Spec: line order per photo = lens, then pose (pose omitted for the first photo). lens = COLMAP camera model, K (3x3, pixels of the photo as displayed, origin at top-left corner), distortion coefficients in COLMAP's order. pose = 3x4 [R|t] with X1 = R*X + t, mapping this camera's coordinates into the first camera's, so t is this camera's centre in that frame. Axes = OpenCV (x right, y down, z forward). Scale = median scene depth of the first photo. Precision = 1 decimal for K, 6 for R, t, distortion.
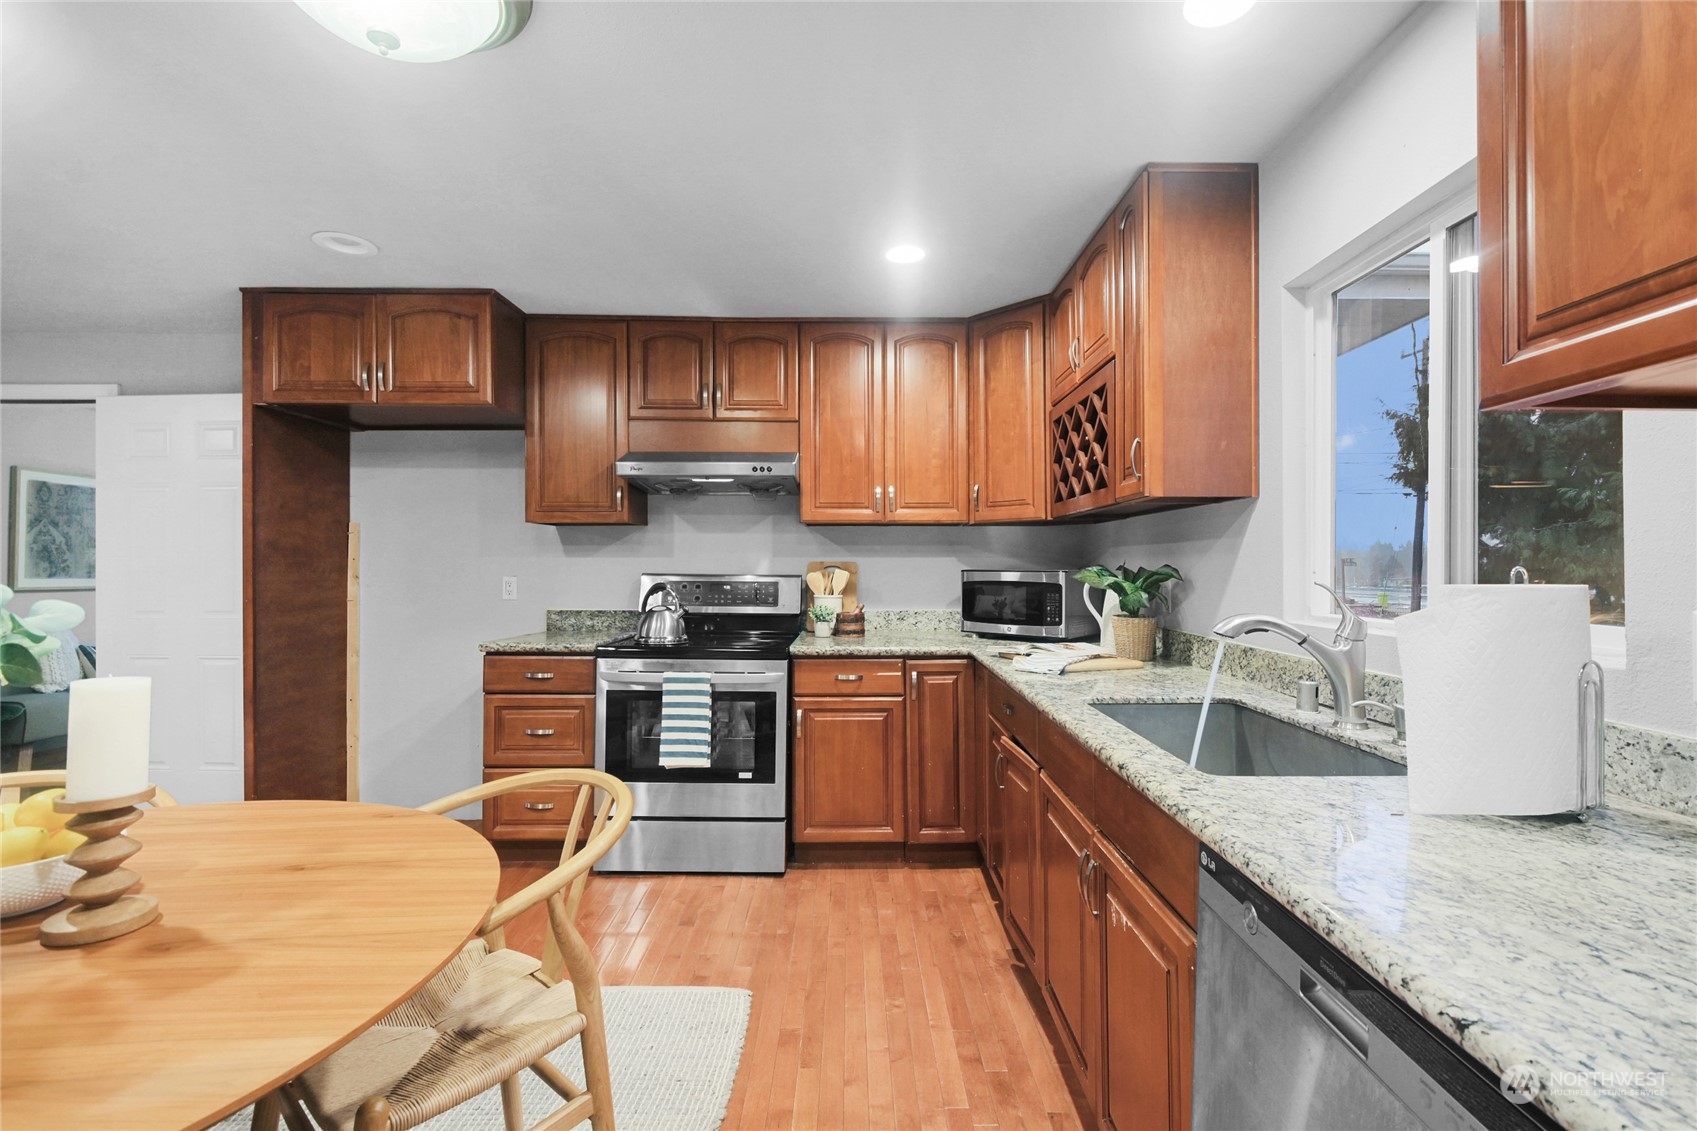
lens RADIAL K [[743.8, 0, 864.6], [0, 743.8, 561.6], [0, 0, 1]] dist [-0.001726, -0.002858]
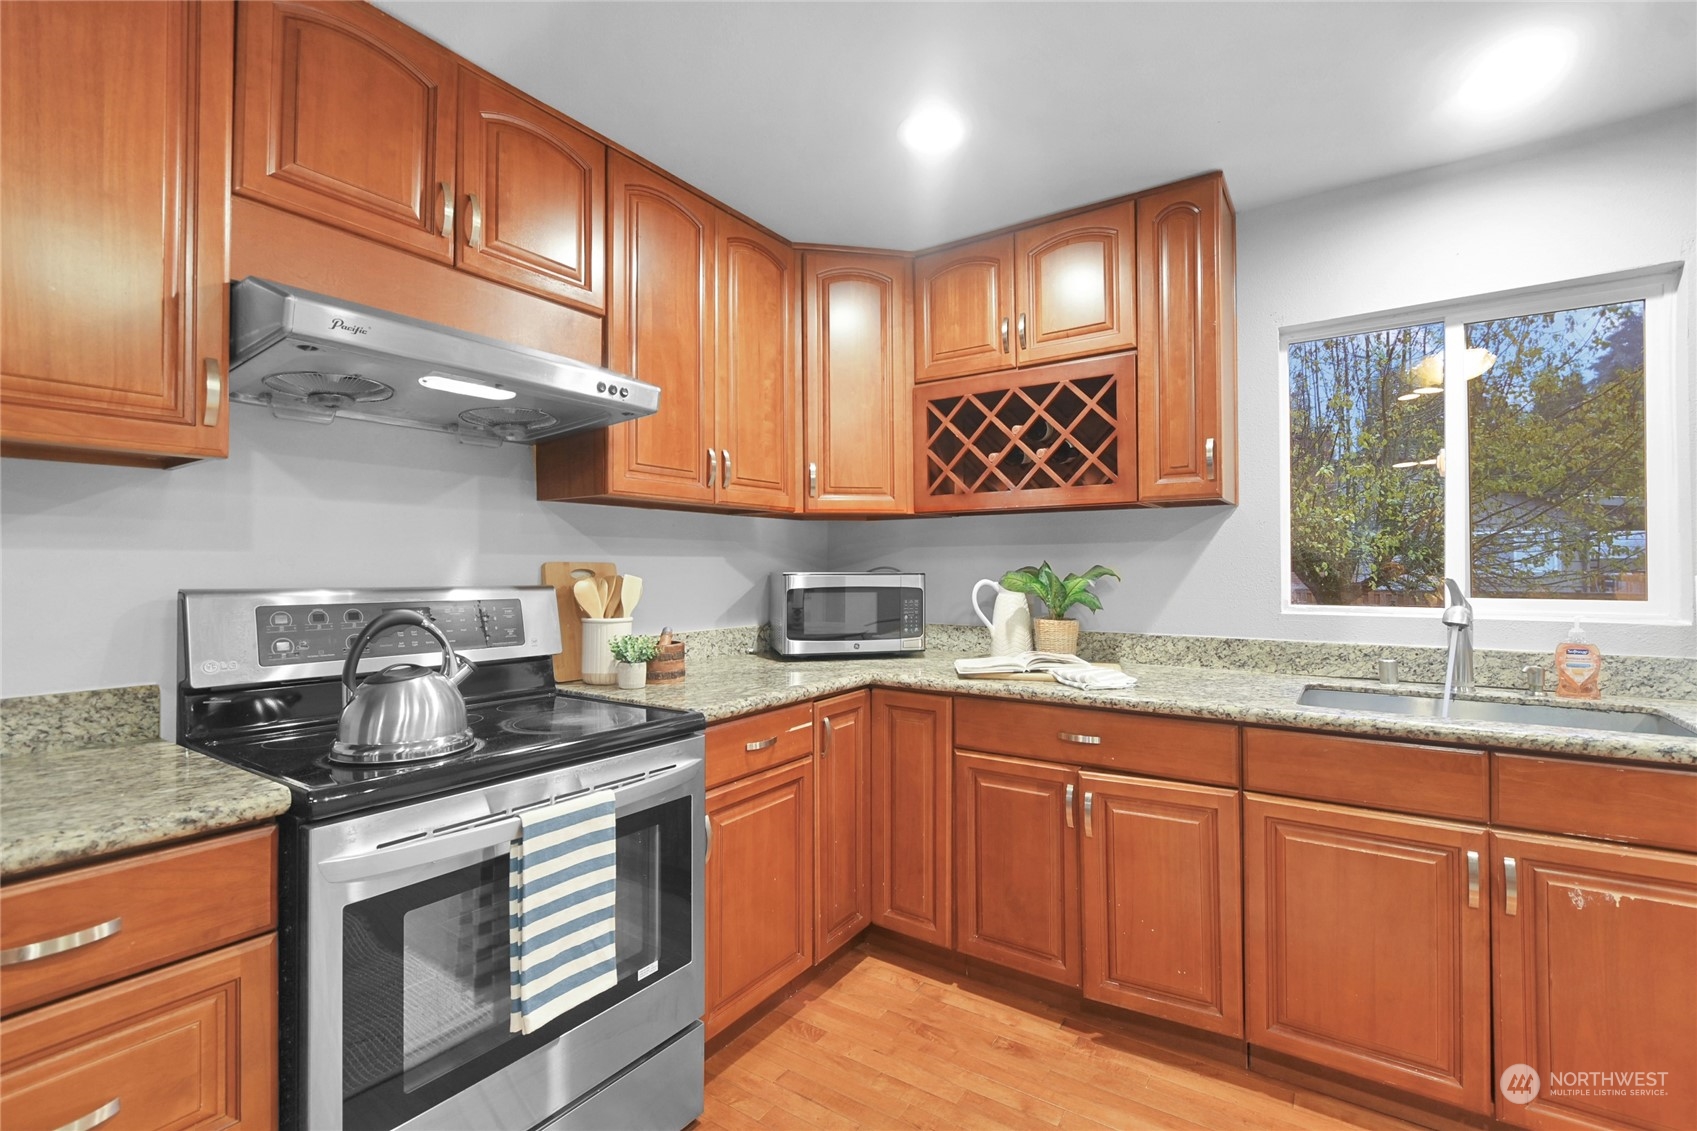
lens RADIAL K [[743.8, 0, 867.9], [0, 743.8, 557.7], [0, 0, 1]] dist [-0.001726, -0.002858]
pose [[0.565661, 0.008908, 0.824590, -0.494521], [0.000908, 0.999934, -0.011426, 0.004181], [-0.824638, 0.007212, 0.565616, 0.563947]]
